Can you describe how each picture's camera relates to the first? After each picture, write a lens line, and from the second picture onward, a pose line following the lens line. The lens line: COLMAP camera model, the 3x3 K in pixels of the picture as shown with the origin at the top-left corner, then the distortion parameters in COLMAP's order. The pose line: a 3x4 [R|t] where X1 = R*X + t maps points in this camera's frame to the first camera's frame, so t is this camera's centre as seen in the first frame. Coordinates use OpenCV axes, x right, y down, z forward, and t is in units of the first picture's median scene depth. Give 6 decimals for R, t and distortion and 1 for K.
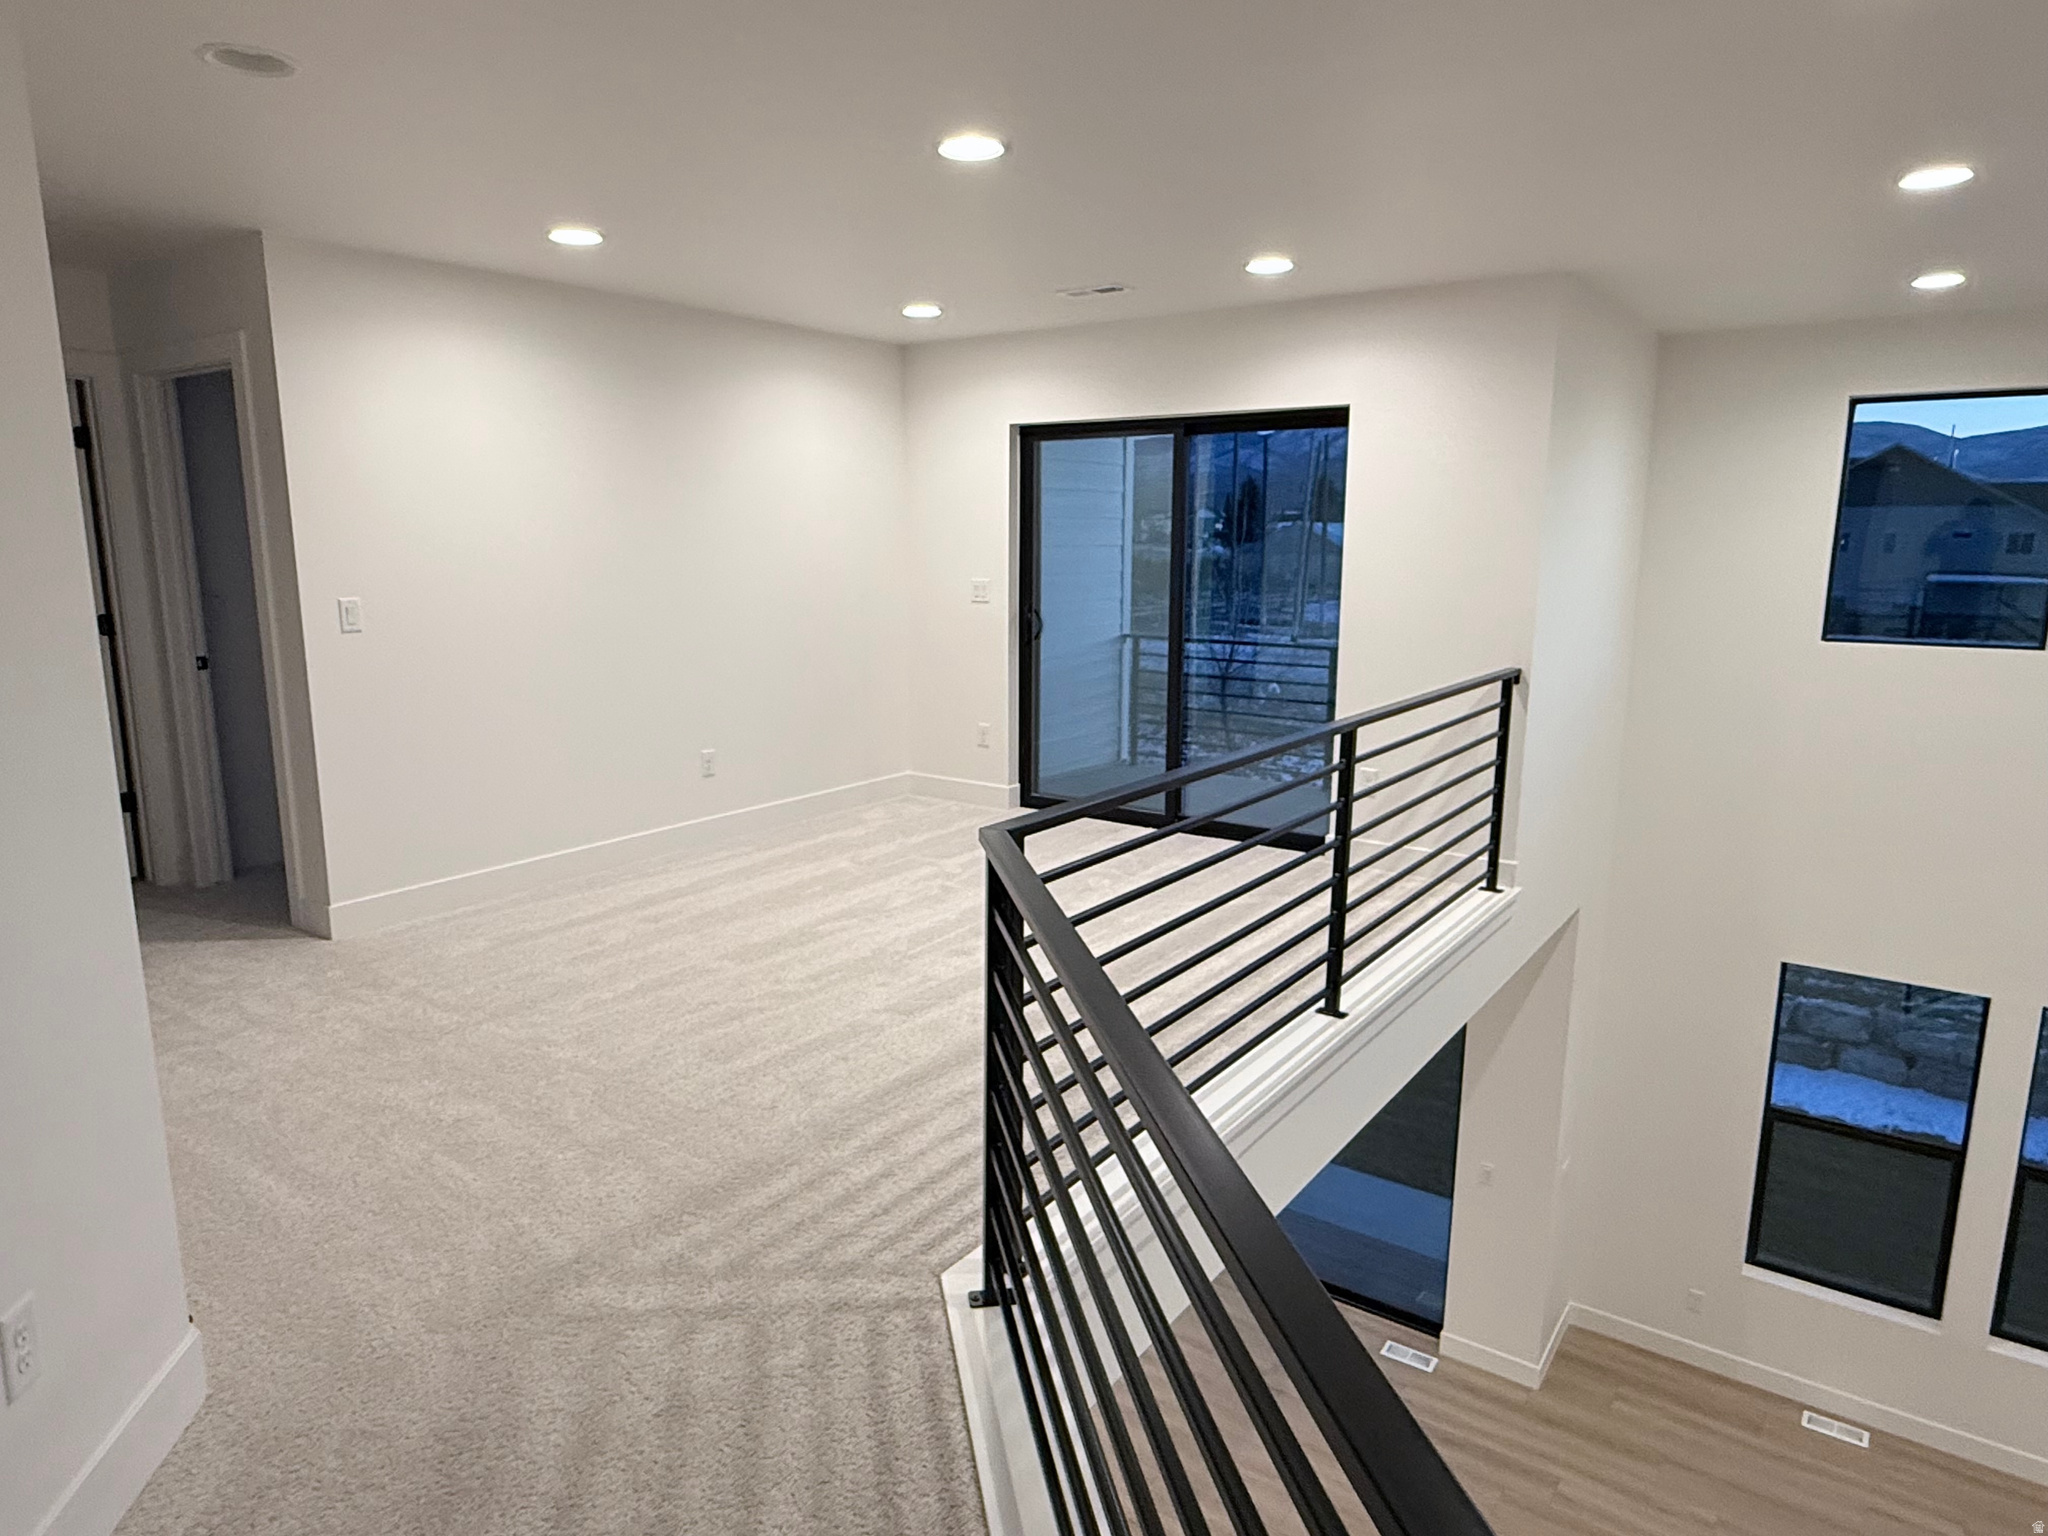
lens RADIAL K [[1259.1, 0, 1003.3], [0, 1259.1, 772.1], [0, 0, 1]] dist [0.002380, -0.002873]
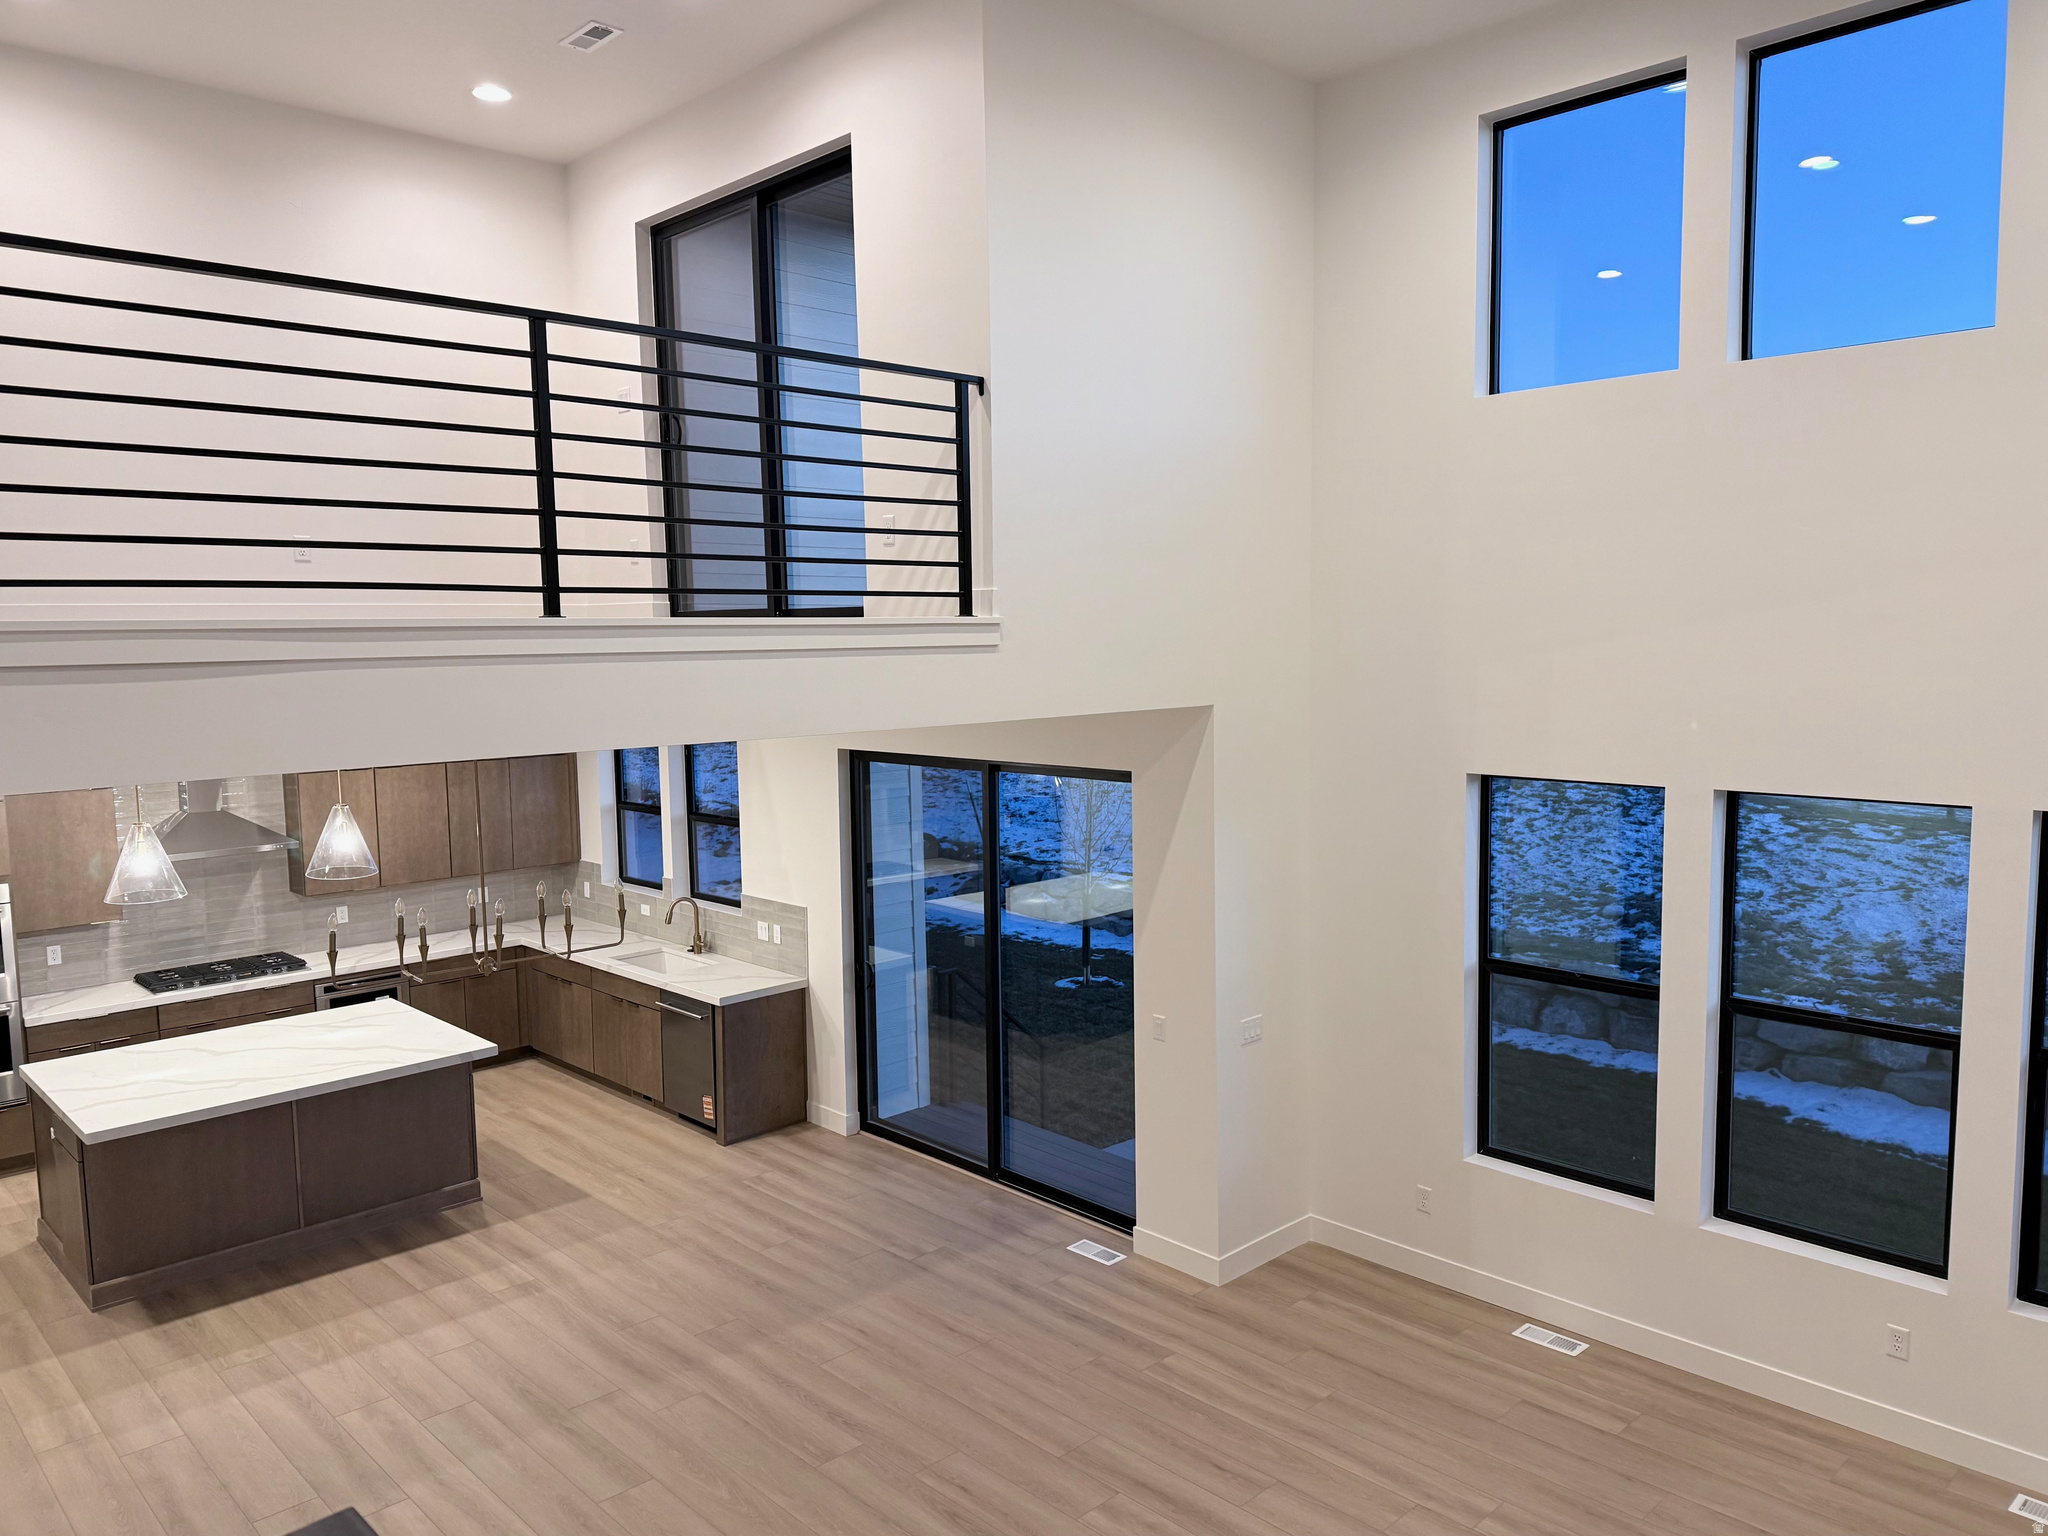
lens RADIAL K [[1469.3, 0, 1035.5], [0, 1469.3, 758.8], [0, 0, 1]] dist [0.046568, -0.057393]
pose [[0.985811, 0.001007, -0.167855, 0.470936], [-0.017409, 0.995203, -0.096274, 0.232203], [0.166953, 0.097830, 0.981099, -0.044290]]
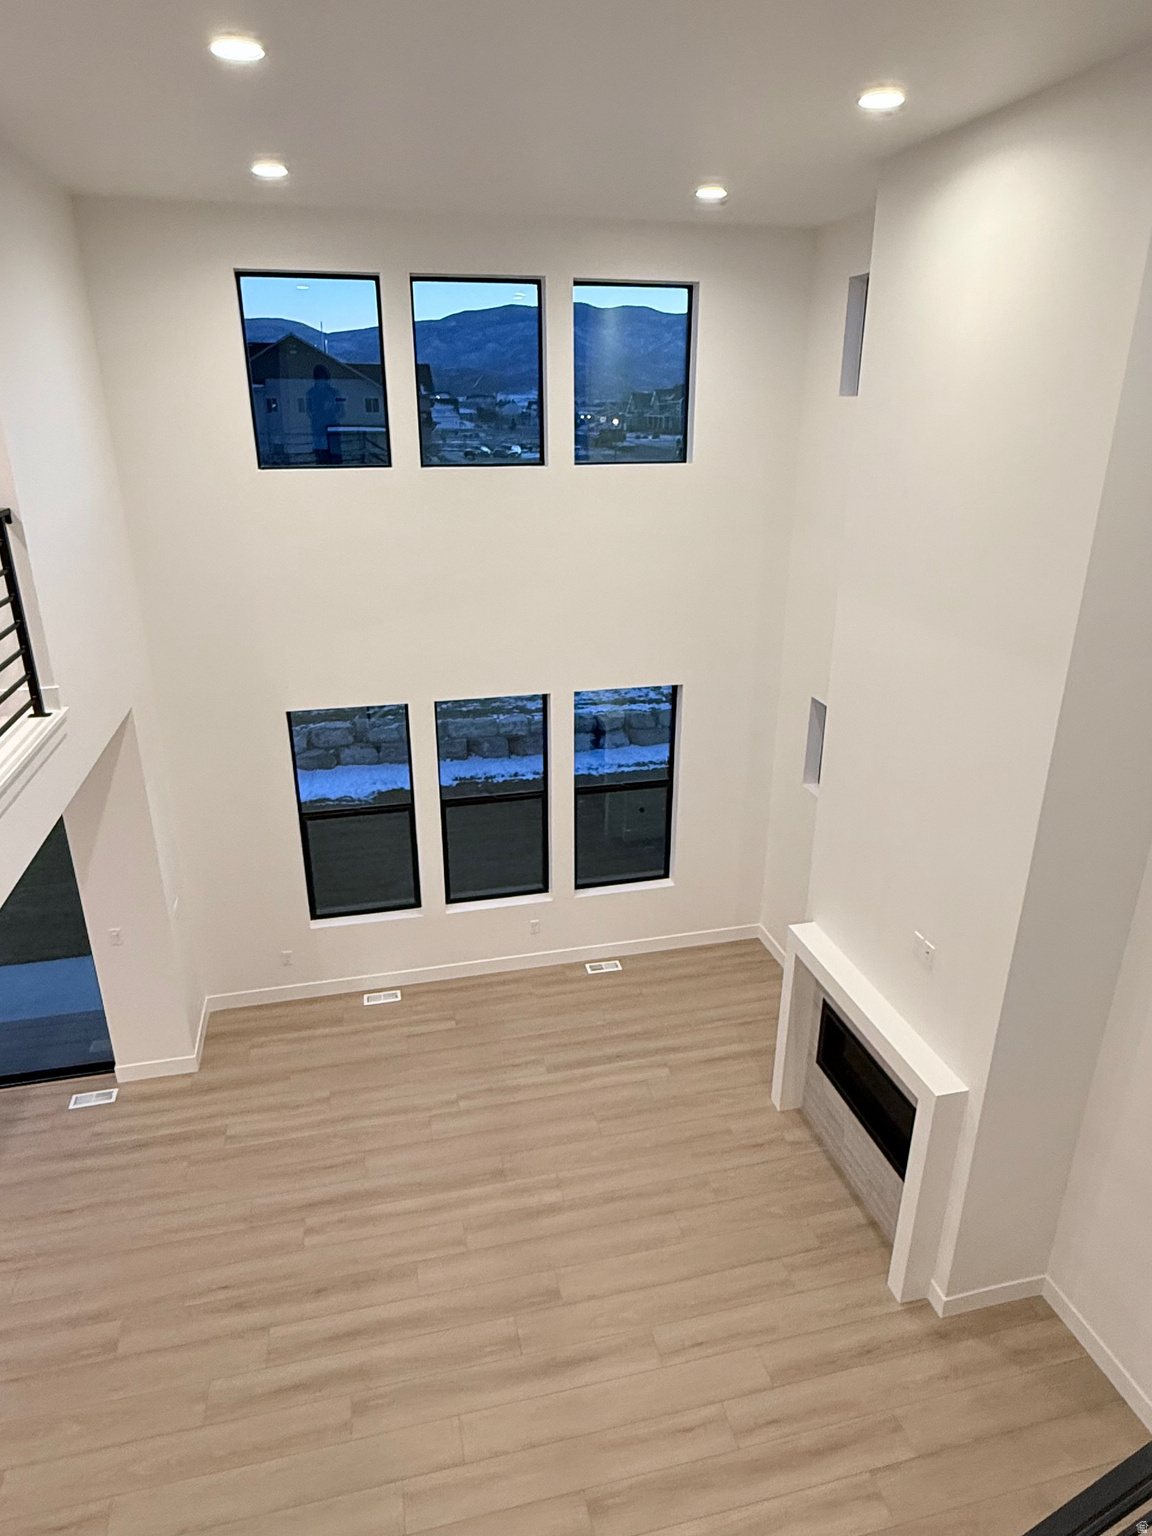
lens RADIAL K [[944.3, 0, 578.2], [0, 944.3, 764.9], [0, 0, 1]] dist [0.002380, -0.002873]
pose [[0.643175, -0.276106, 0.714206, 0.063859], [0.143415, 0.959658, 0.241845, 0.001845], [-0.752169, -0.053121, 0.656826, 0.070360]]
